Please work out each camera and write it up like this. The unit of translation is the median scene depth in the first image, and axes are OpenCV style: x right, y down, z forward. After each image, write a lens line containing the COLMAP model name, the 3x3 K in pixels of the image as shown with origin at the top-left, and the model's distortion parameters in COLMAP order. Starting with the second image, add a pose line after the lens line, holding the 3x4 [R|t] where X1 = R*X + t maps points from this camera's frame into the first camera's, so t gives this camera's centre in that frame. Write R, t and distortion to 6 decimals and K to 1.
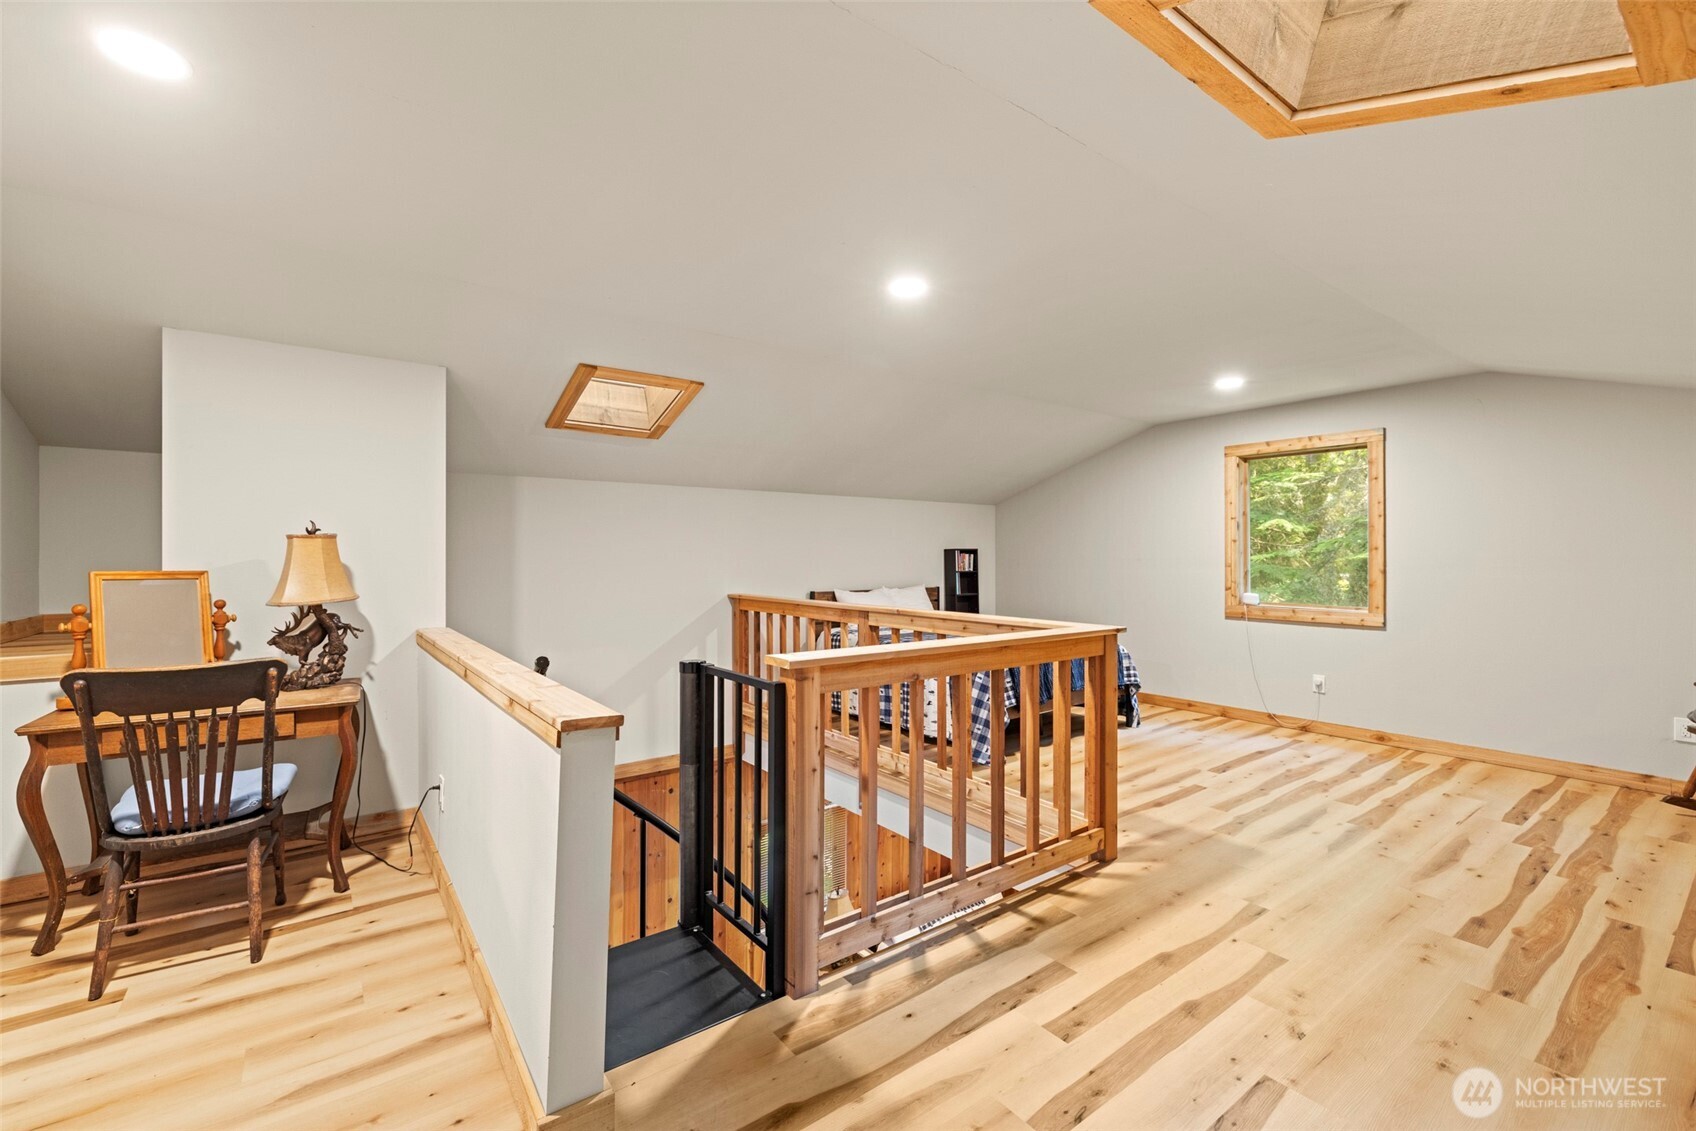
lens RADIAL K [[717.2, 0, 848.4], [0, 717.2, 561.4], [0, 0, 1]] dist [0.007989, -0.000580]
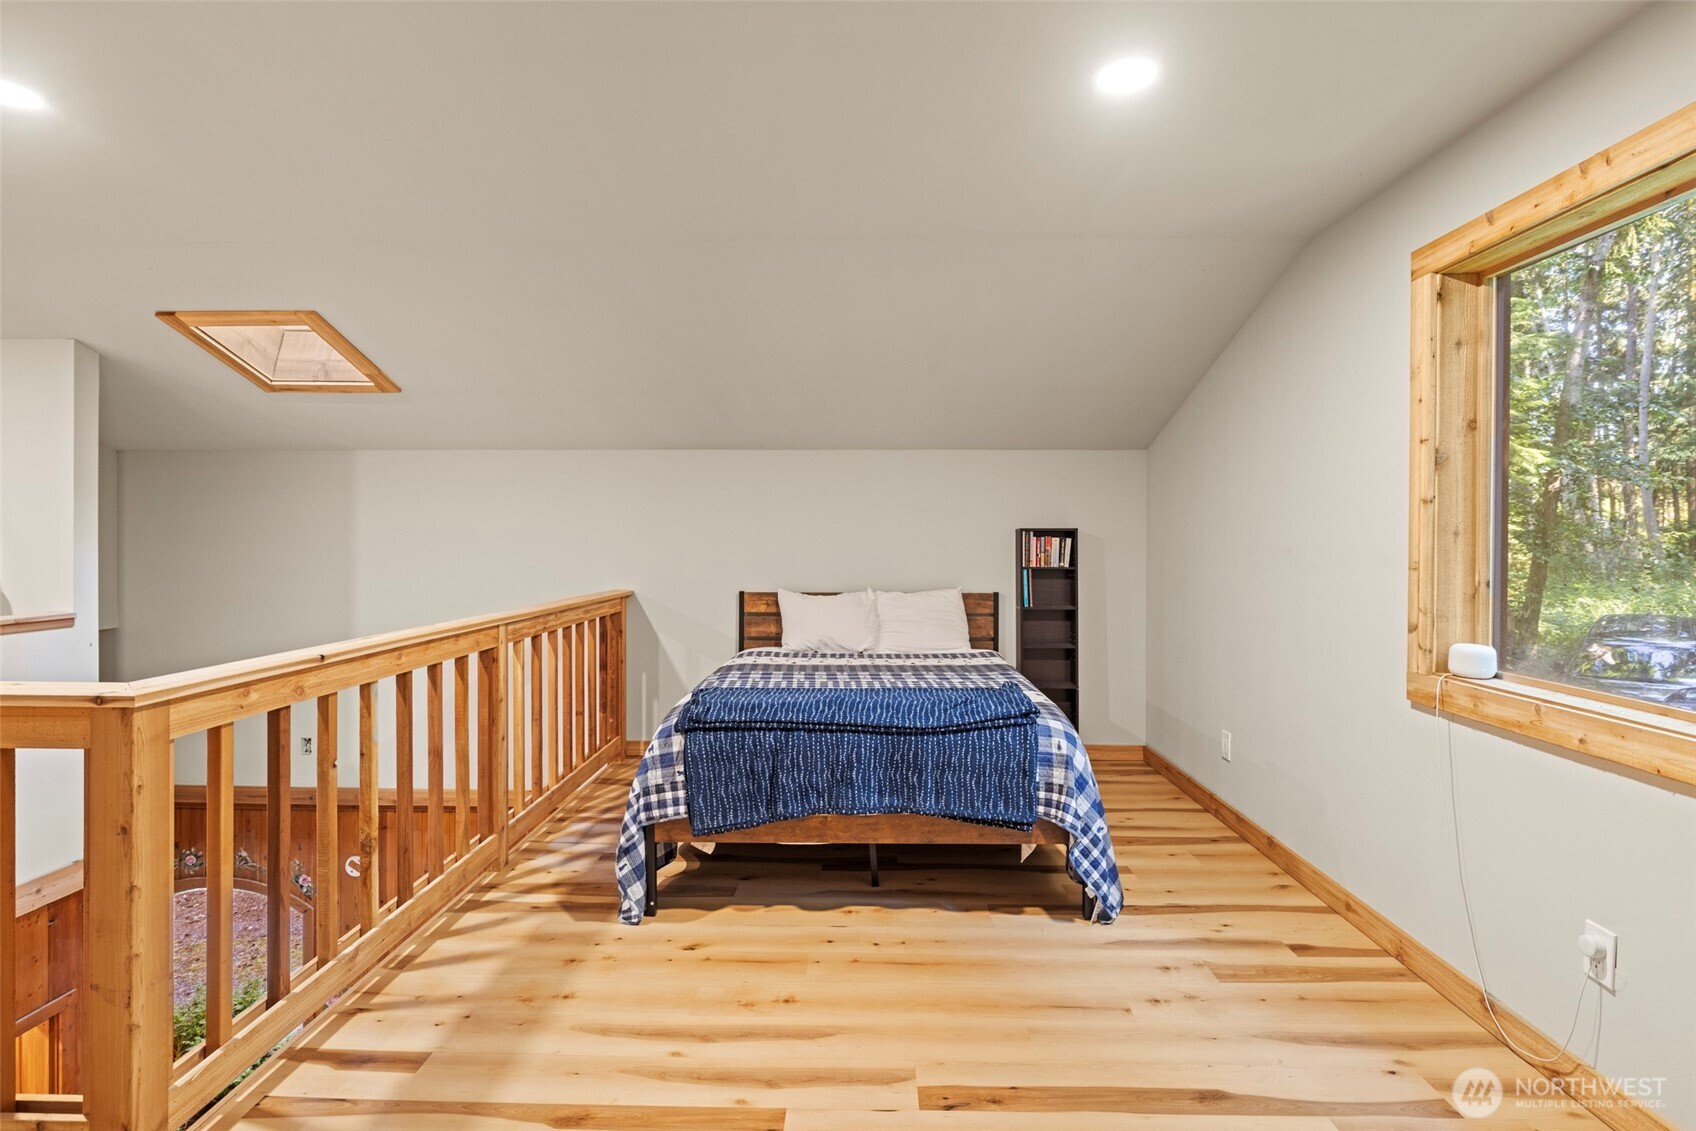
lens RADIAL K [[832.2, 0, 847.1], [0, 832.2, 552.0], [0, 0, 1]] dist [0.010073, -0.000869]
pose [[0.783249, 0.009776, -0.621632, 0.572116], [-0.006976, 0.999952, 0.006936, -0.002882], [0.621669, -0.001096, 0.783279, 0.472852]]
